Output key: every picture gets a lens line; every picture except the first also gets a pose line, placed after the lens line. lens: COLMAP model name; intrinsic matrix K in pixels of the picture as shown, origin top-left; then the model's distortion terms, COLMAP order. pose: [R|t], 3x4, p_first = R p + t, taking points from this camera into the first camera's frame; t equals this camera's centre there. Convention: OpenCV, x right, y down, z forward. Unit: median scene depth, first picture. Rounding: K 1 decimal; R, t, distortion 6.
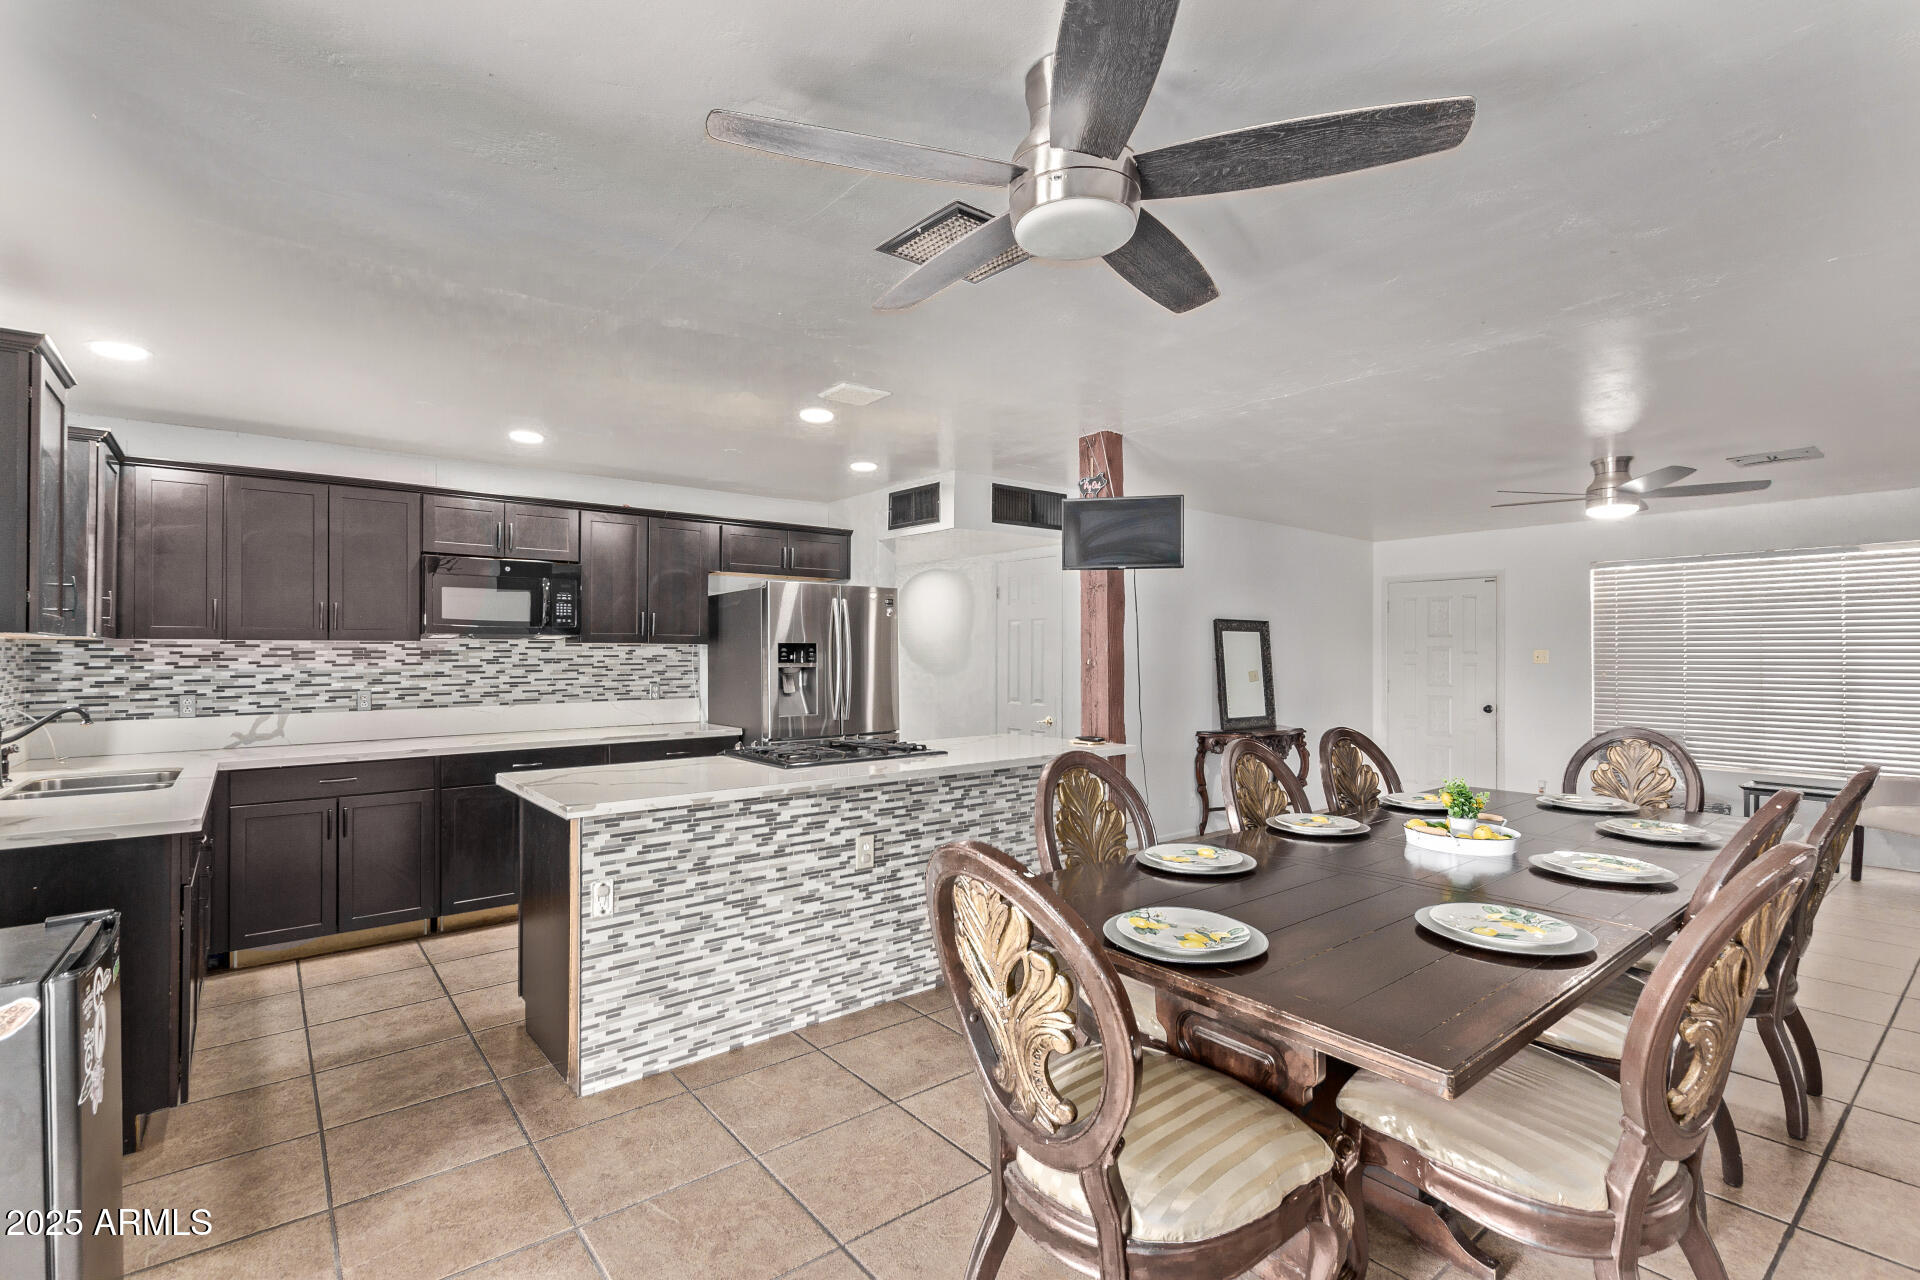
lens RADIAL K [[878.1, 0, 893.1], [0, 878.1, 652.7], [0, 0, 1]] dist [0.012459, -0.004402]
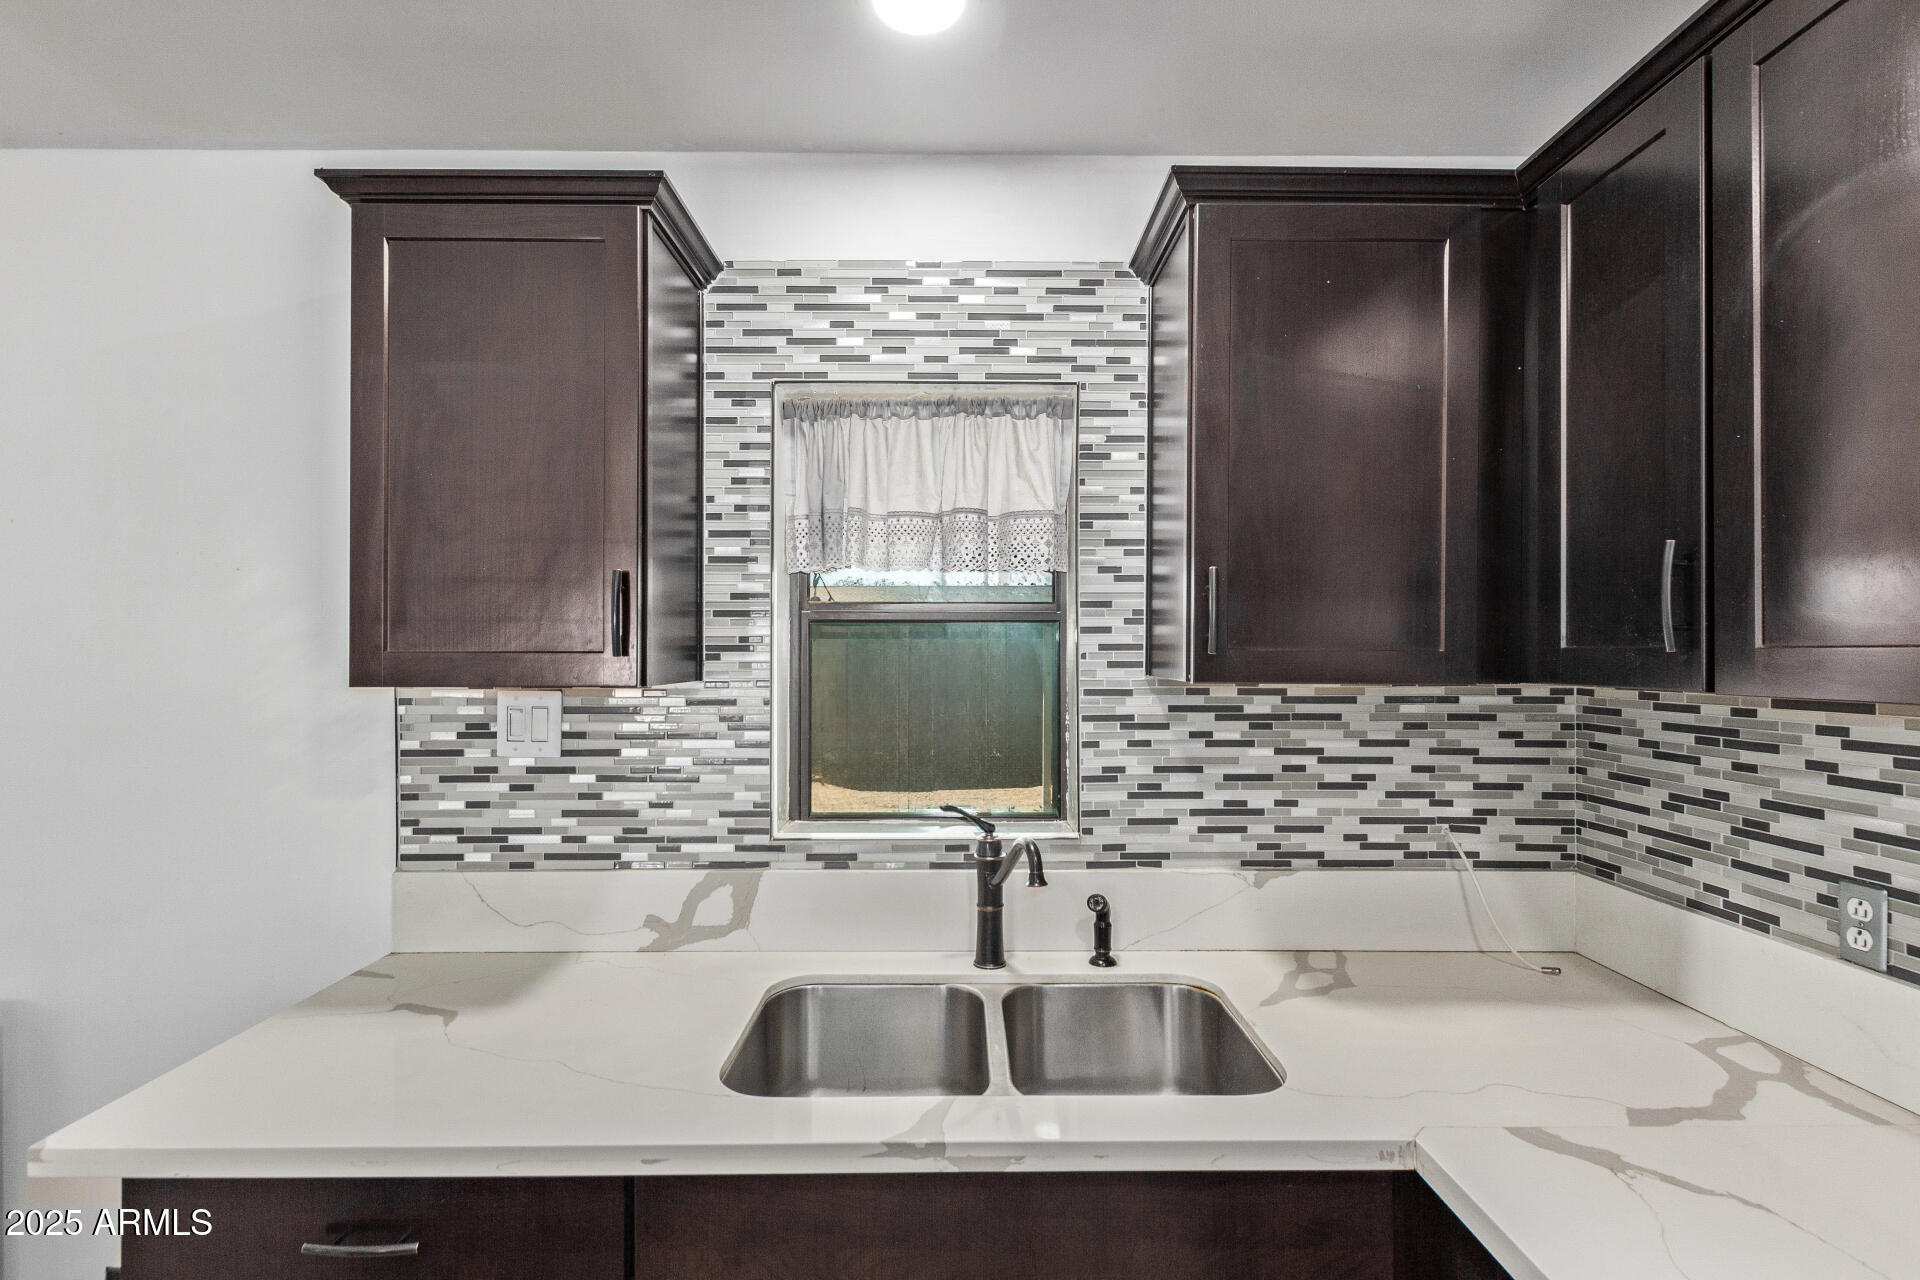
lens RADIAL K [[878.1, 0, 962.0], [0, 878.1, 651.7], [0, 0, 1]] dist [0.012459, -0.004402]
pose [[-0.582636, -0.005694, -0.812714, -0.418357], [-0.001110, 0.999980, -0.006210, -0.024164], [0.812733, -0.002716, -0.582630, 0.957316]]
